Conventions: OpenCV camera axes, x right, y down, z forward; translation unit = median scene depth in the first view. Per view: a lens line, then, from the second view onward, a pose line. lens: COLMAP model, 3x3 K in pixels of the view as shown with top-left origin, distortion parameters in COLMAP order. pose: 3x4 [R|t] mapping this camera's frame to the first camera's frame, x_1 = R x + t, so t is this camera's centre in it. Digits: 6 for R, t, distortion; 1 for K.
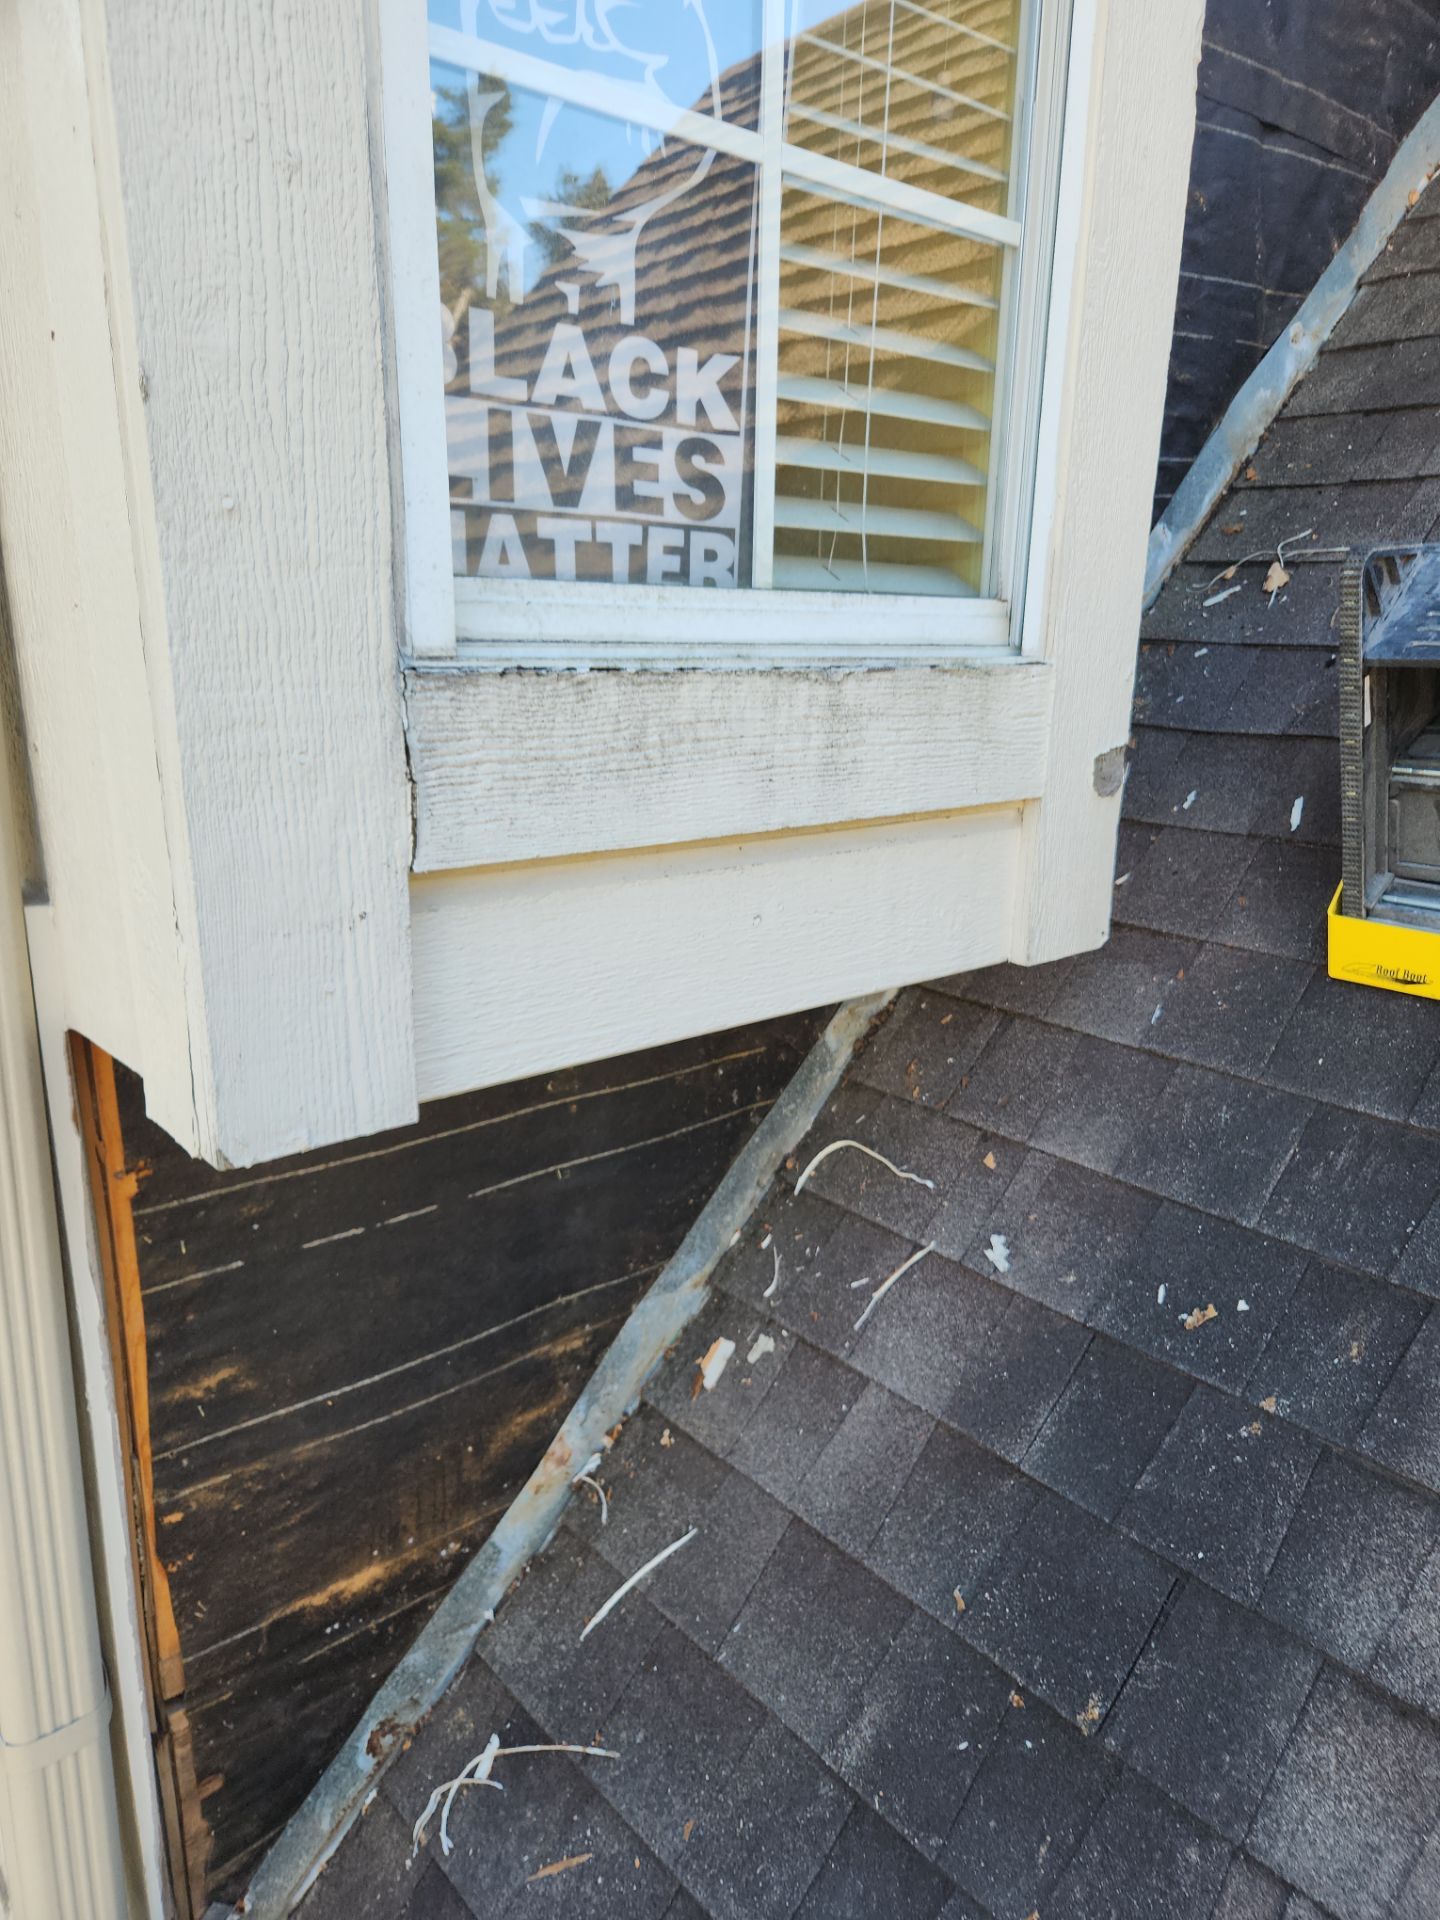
lens RADIAL K [[1277.5, 0, 728.6], [0, 1277.5, 955.8], [0, 0, 1]] dist [0.051226, -0.061210]
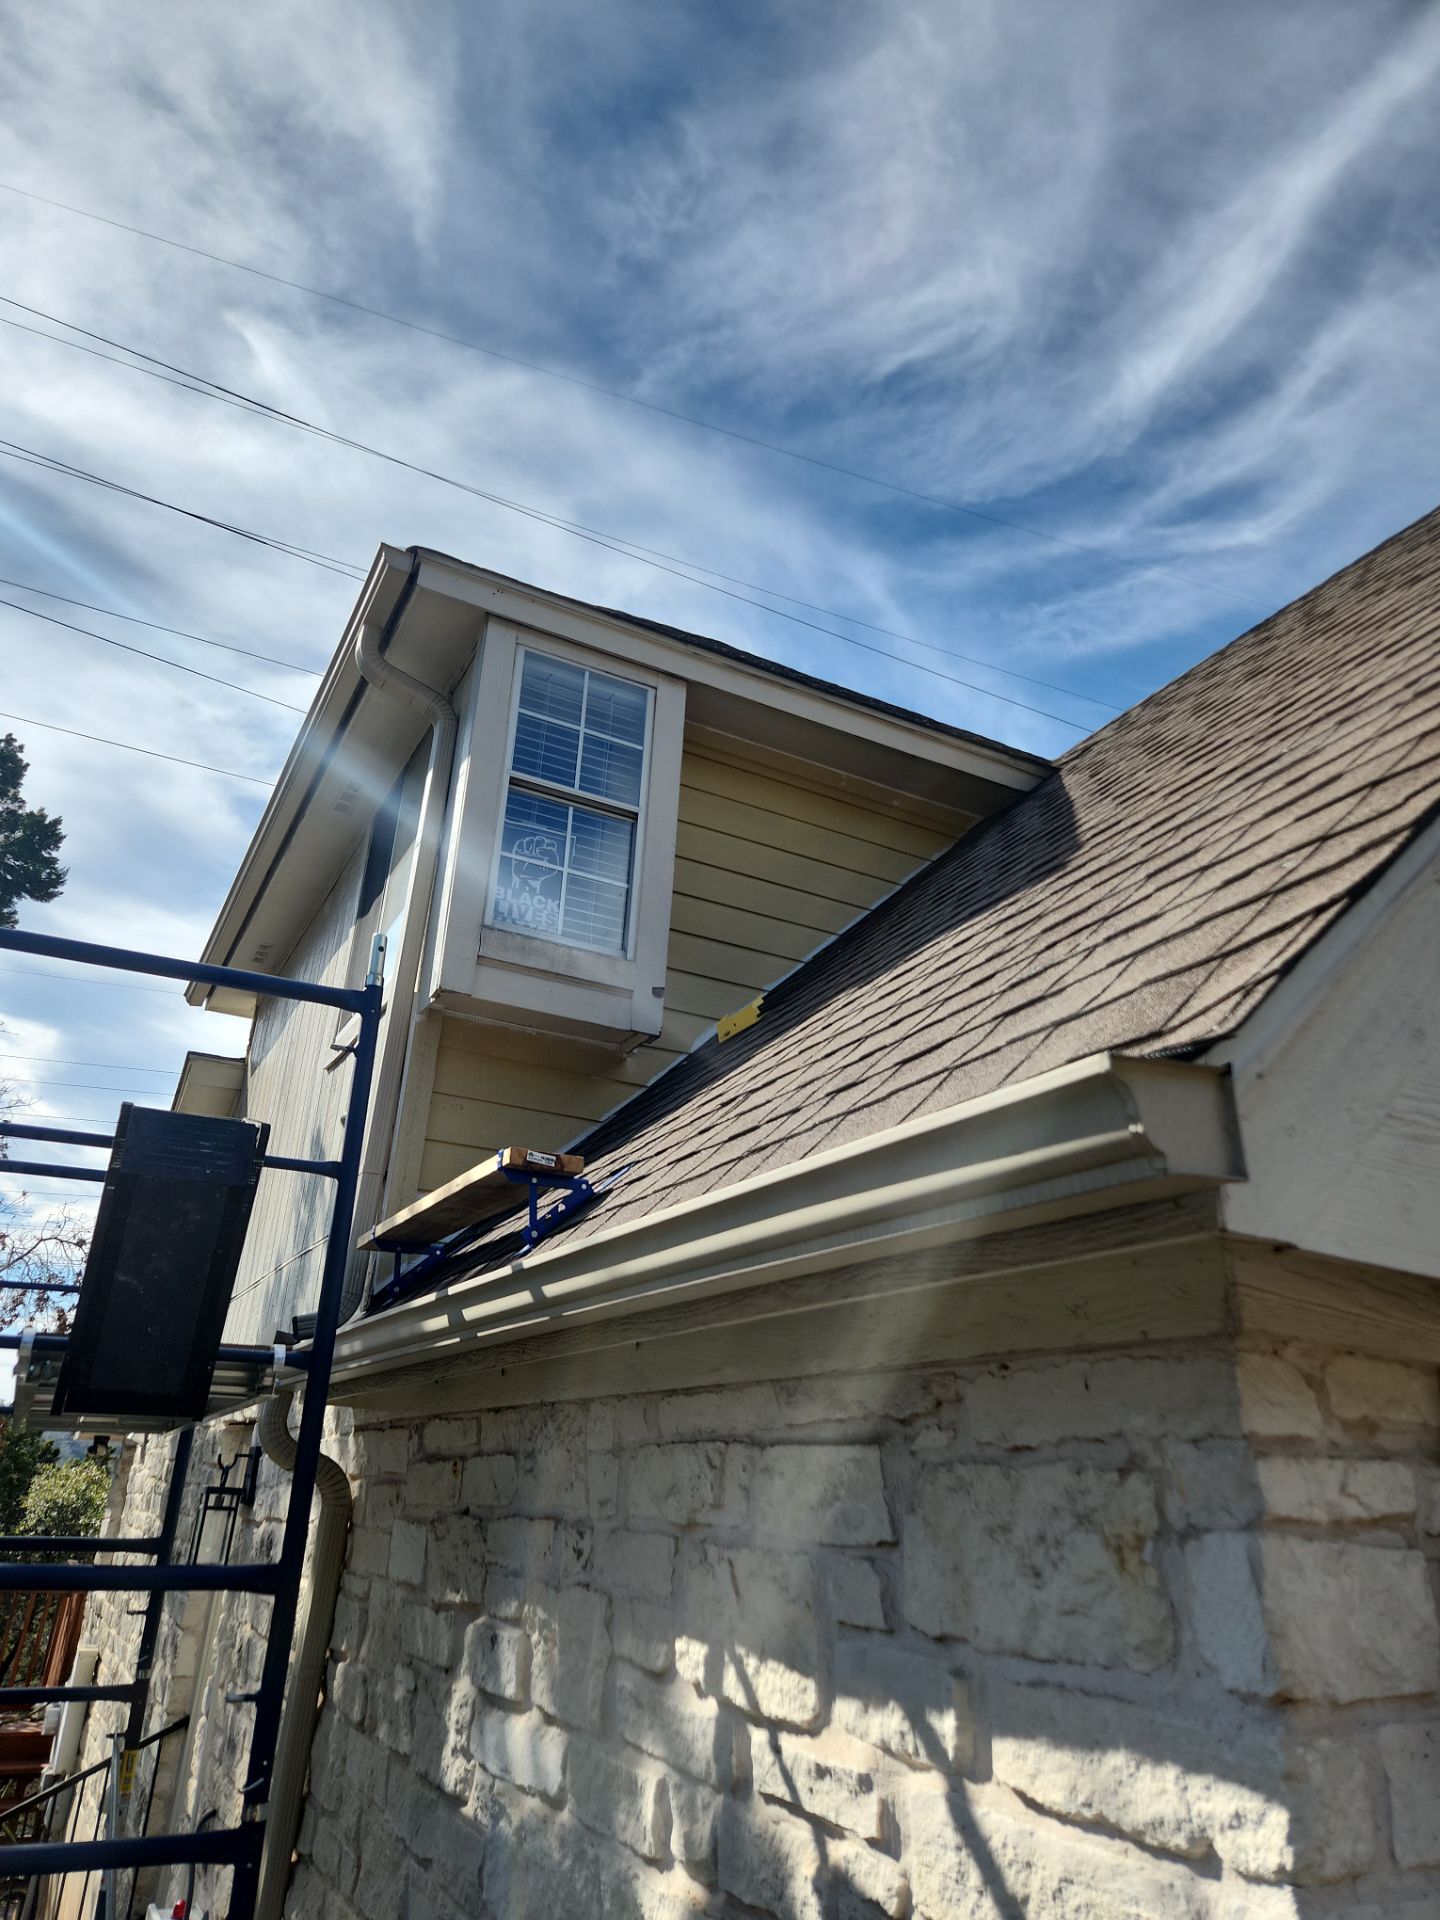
lens RADIAL K [[1268.6, 0, 720.0], [0, 1268.6, 960.0], [0, 0, 1]] dist [0.045466, -0.044780]
pose [[0.976047, -0.058891, -0.209438, 1.825138], [-0.080414, 0.796842, -0.598813, 2.966368], [0.202154, 0.601311, 0.773020, -2.910740]]
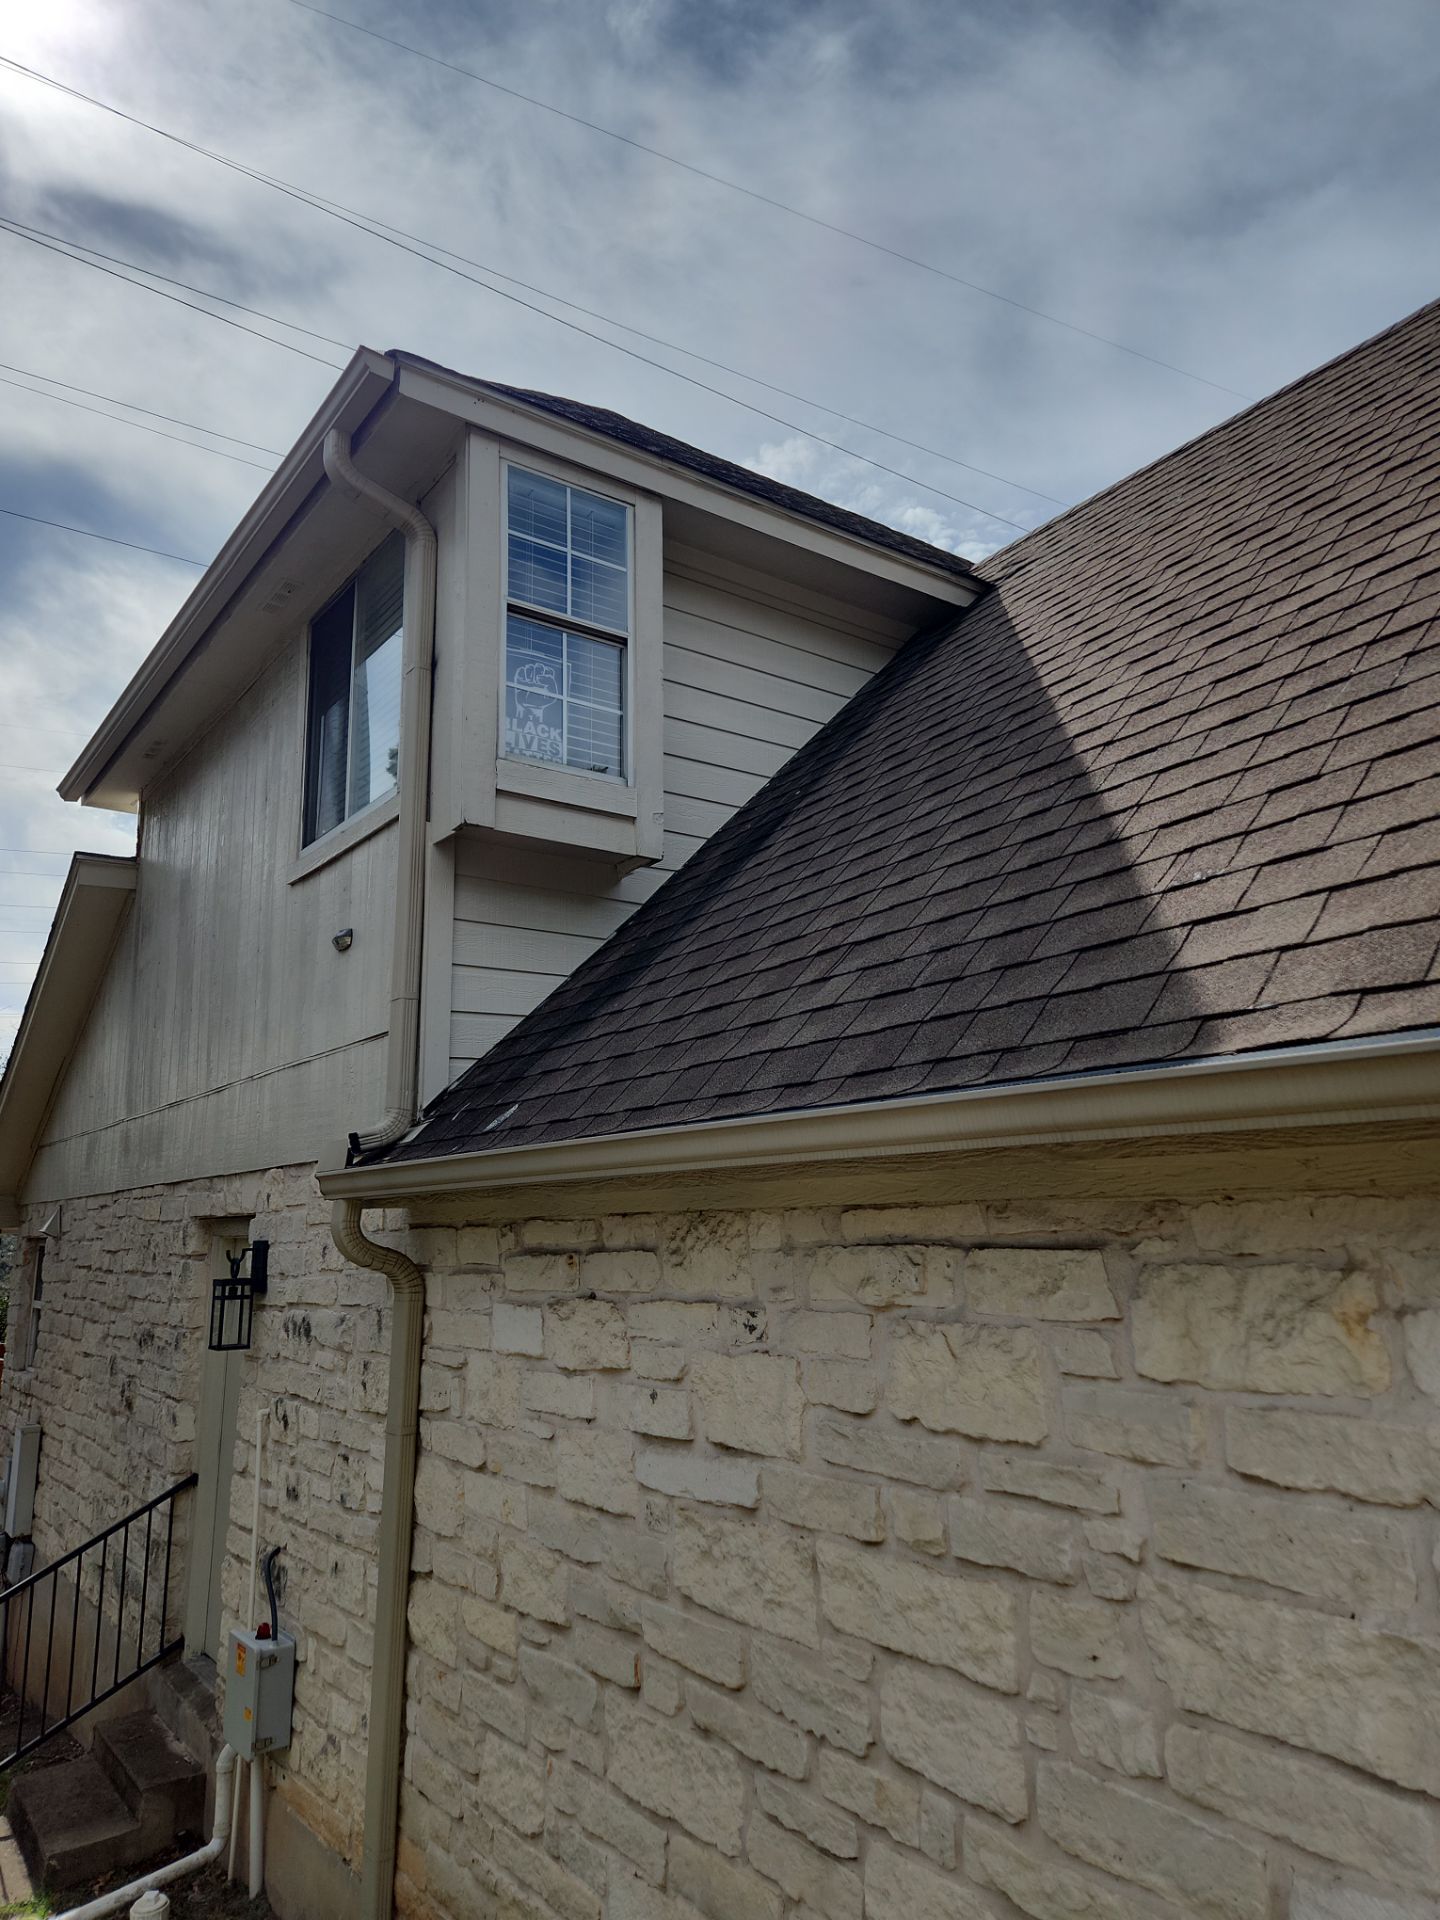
lens RADIAL K [[1277.5, 0, 728.6], [0, 1277.5, 955.8], [0, 0, 1]] dist [0.051226, -0.061210]
pose [[0.997644, -0.051884, -0.044890, 0.956776], [0.027119, 0.899230, -0.436635, 2.953342], [0.063021, 0.434389, 0.898518, -3.611357]]
